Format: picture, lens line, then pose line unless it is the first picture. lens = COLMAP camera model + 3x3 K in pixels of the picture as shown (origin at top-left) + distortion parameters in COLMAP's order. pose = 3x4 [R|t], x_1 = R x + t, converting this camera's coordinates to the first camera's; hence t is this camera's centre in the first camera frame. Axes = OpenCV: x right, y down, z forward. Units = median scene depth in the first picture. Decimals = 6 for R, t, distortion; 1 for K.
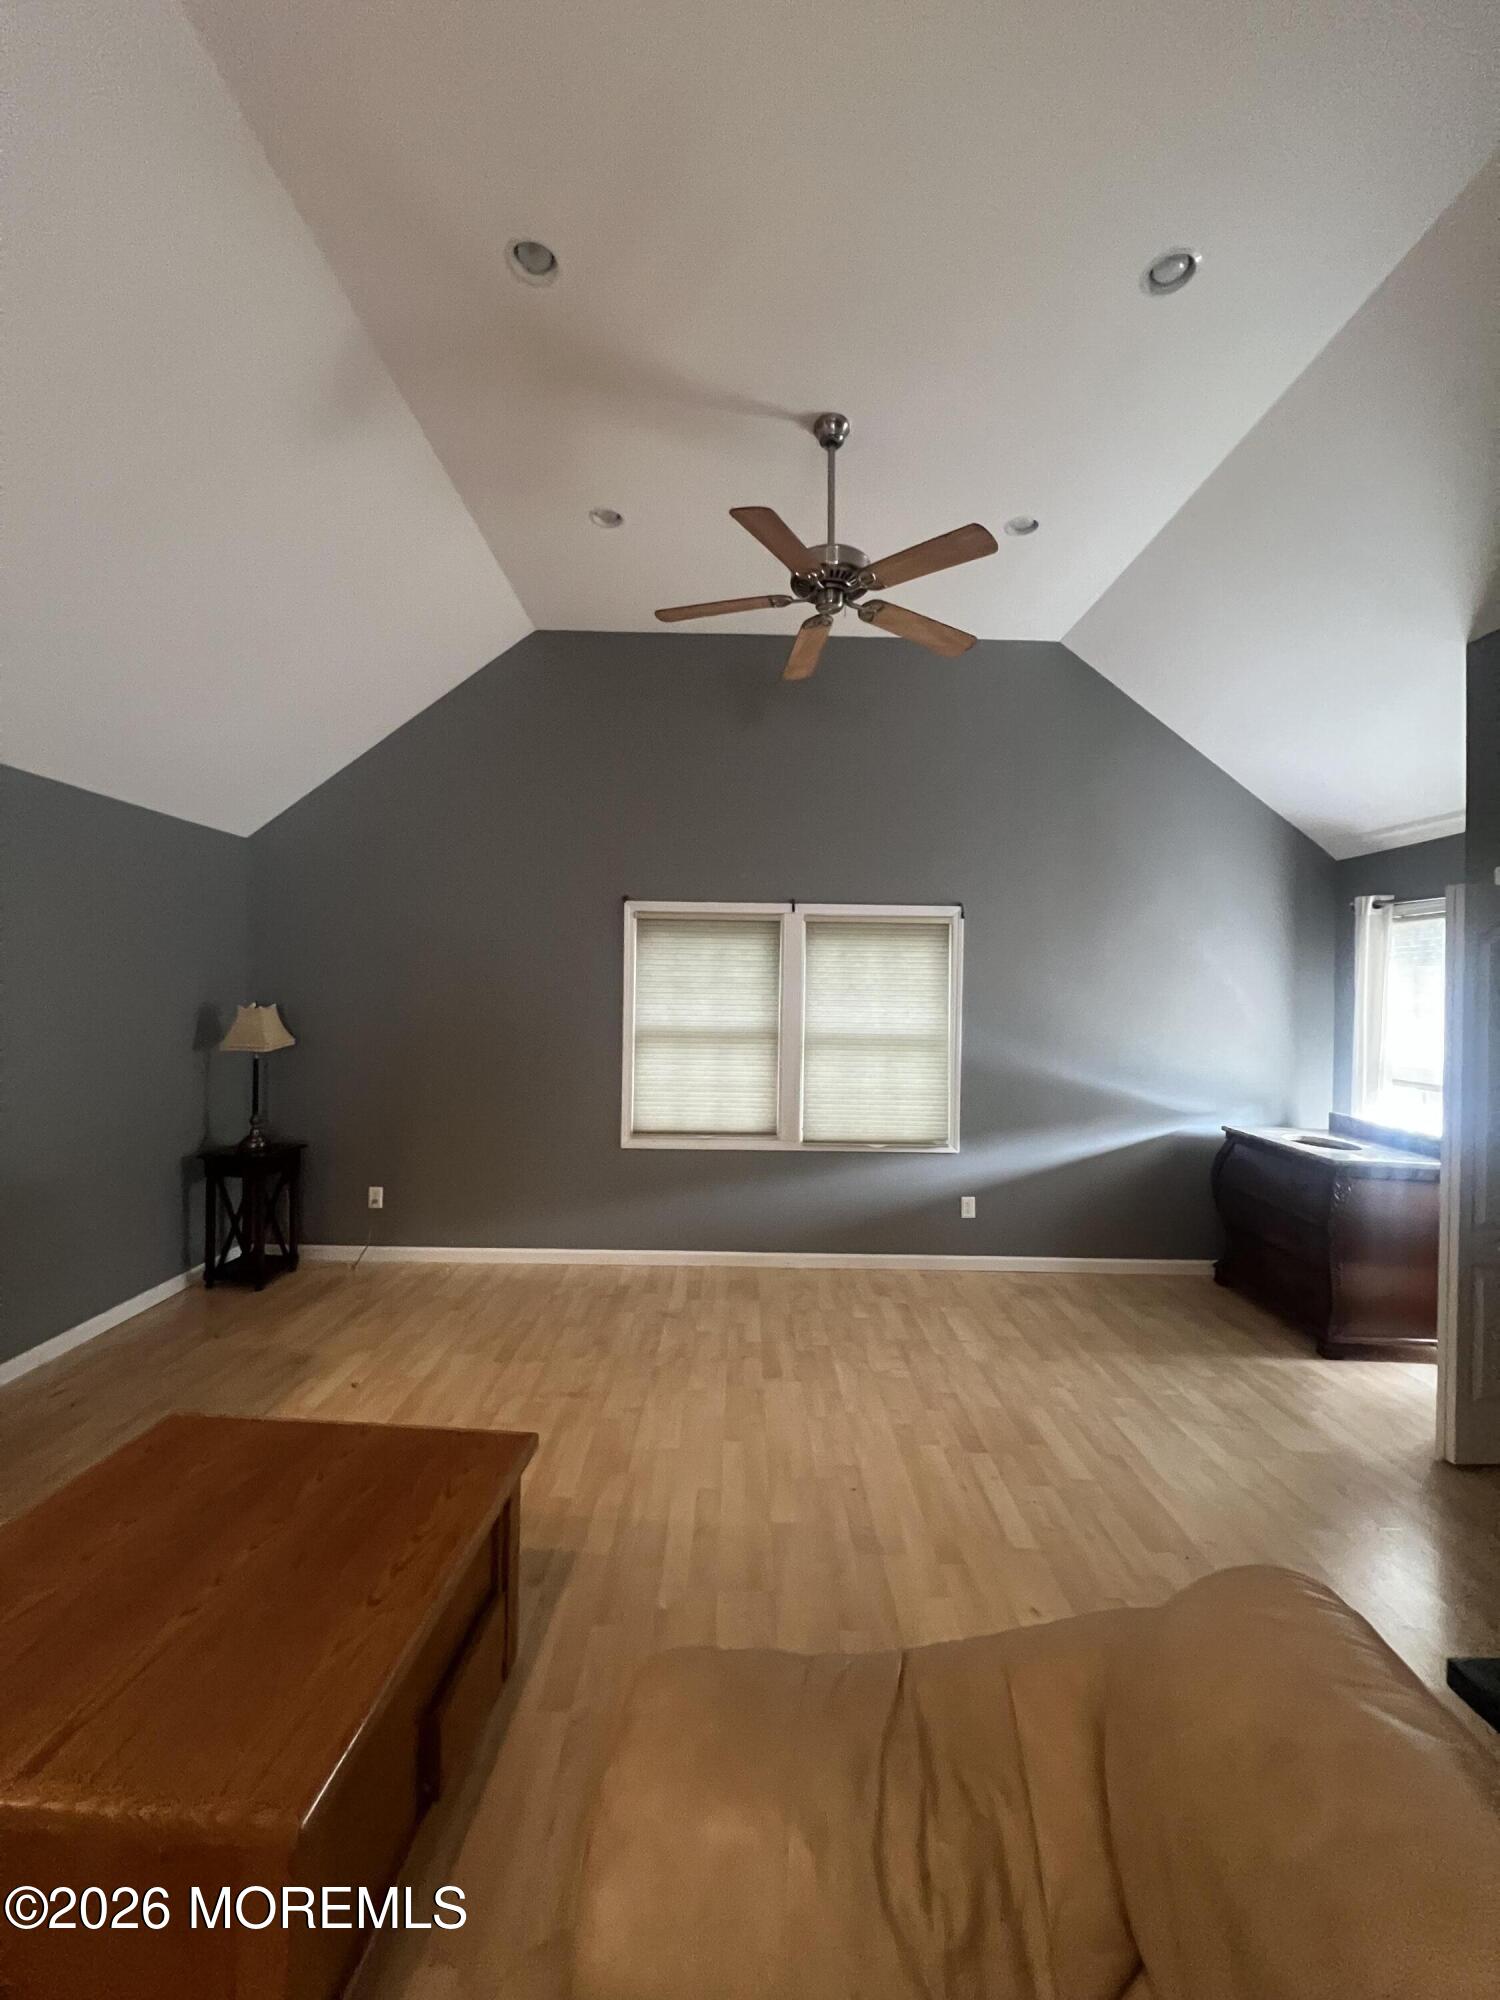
lens RADIAL K [[793.7, 0, 746.3], [0, 793.7, 996.8], [0, 0, 1]] dist [-0.000914, 0.000500]
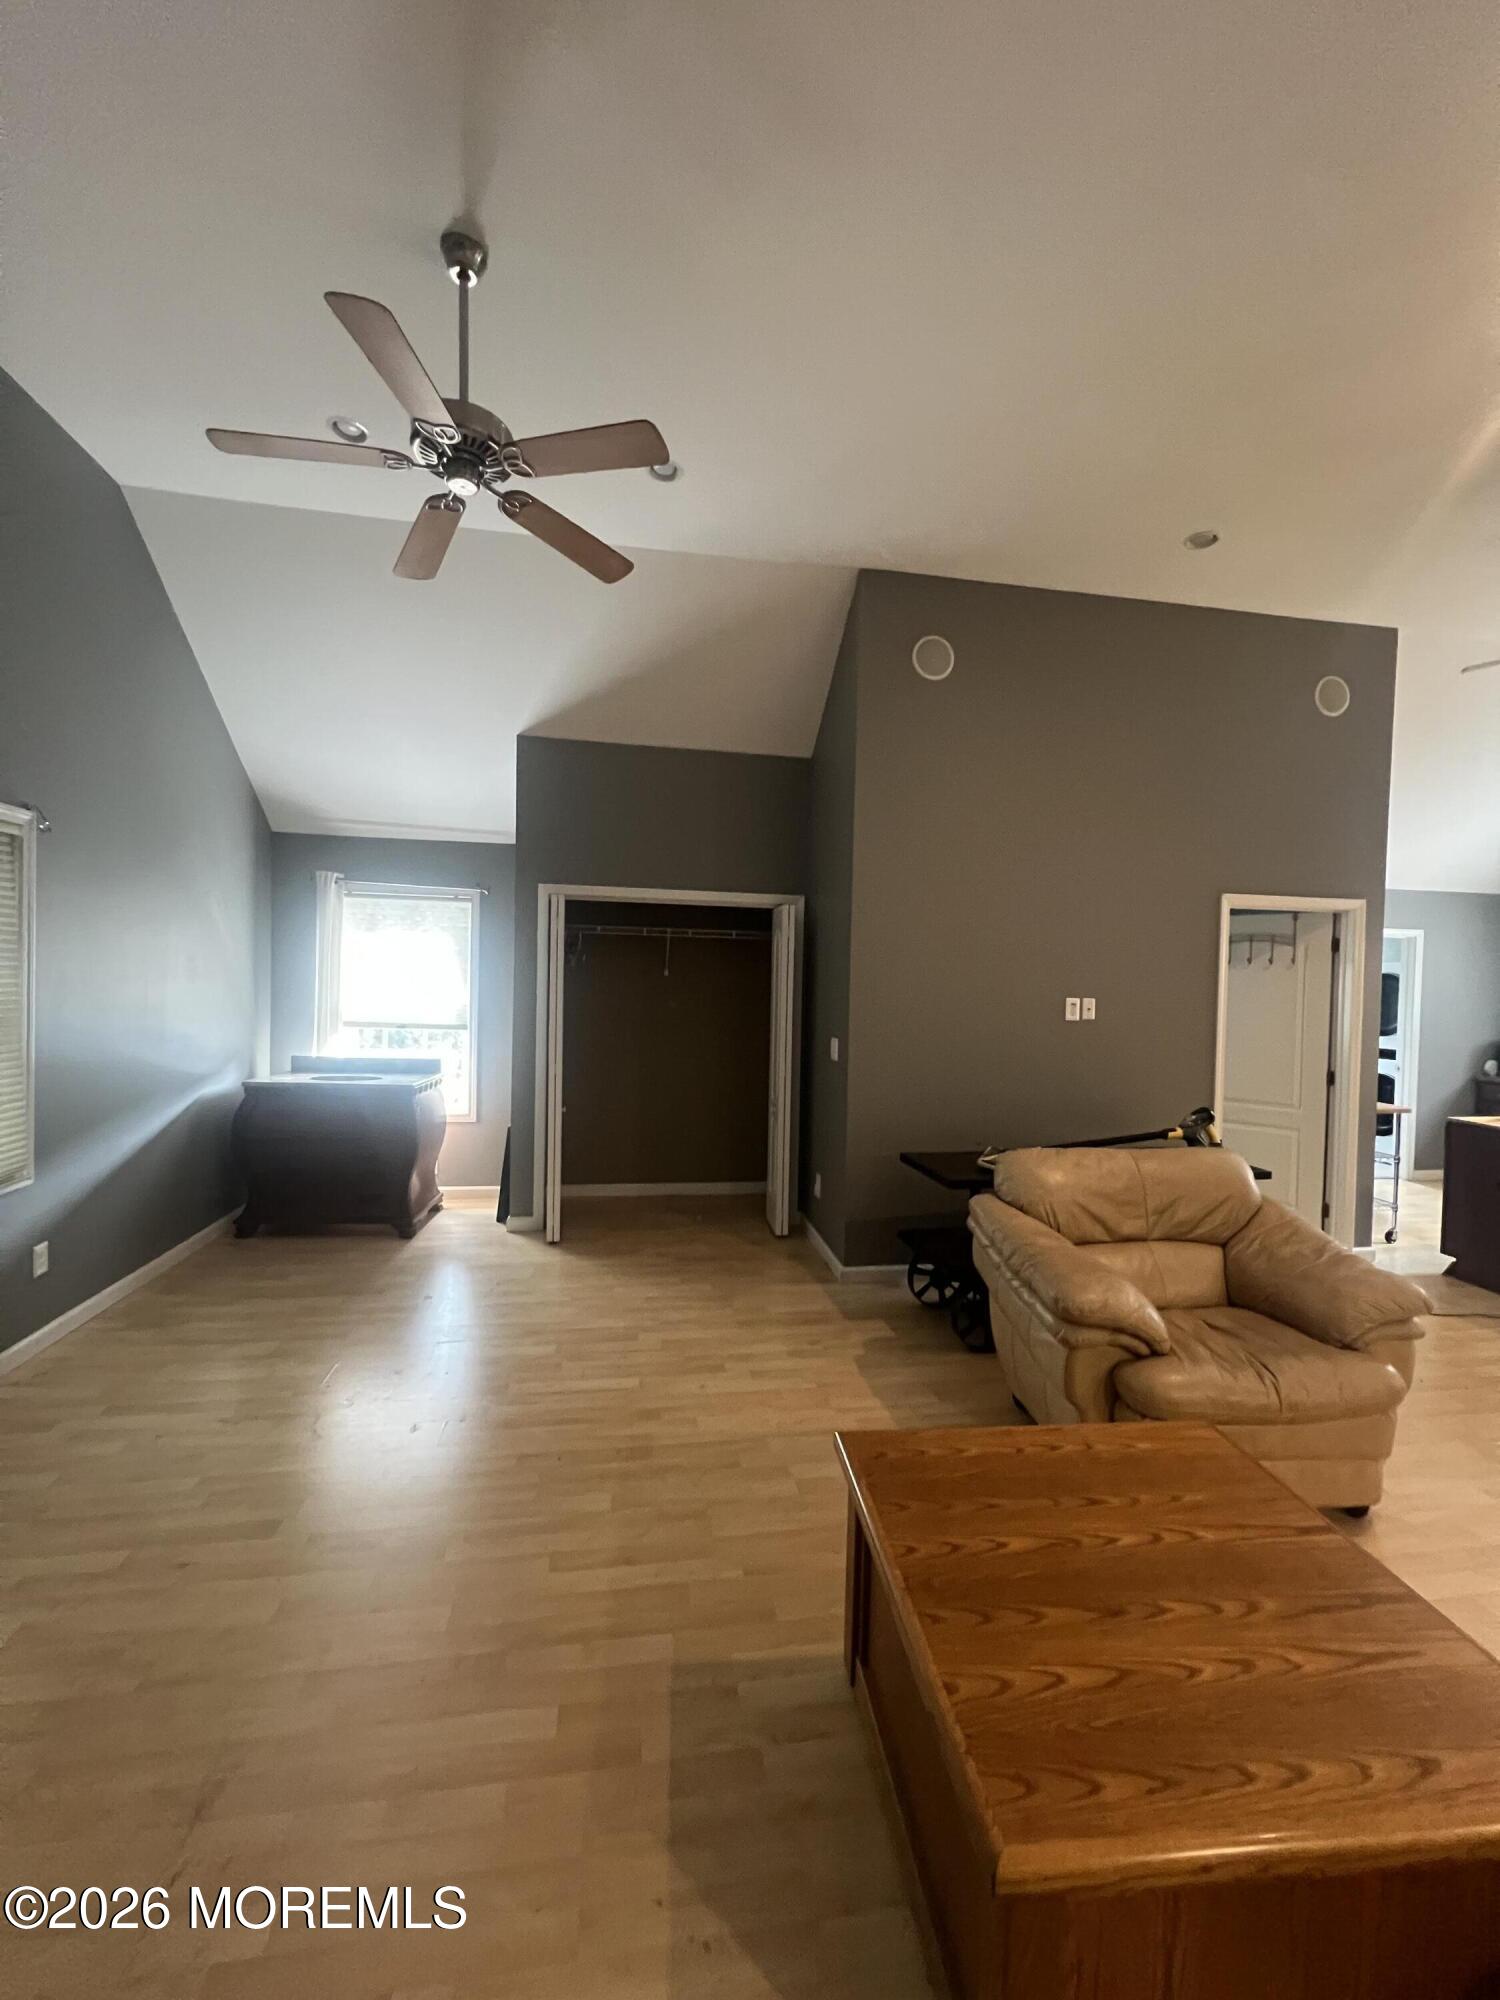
lens RADIAL K [[793.7, 0, 746.5], [0, 793.7, 999.5], [0, 0, 1]] dist [-0.000914, 0.000500]
pose [[-0.147812, -0.049585, 0.987772, -0.532832], [-0.031498, 0.998472, 0.045409, -0.008515], [-0.988514, -0.024400, -0.149148, 0.572405]]
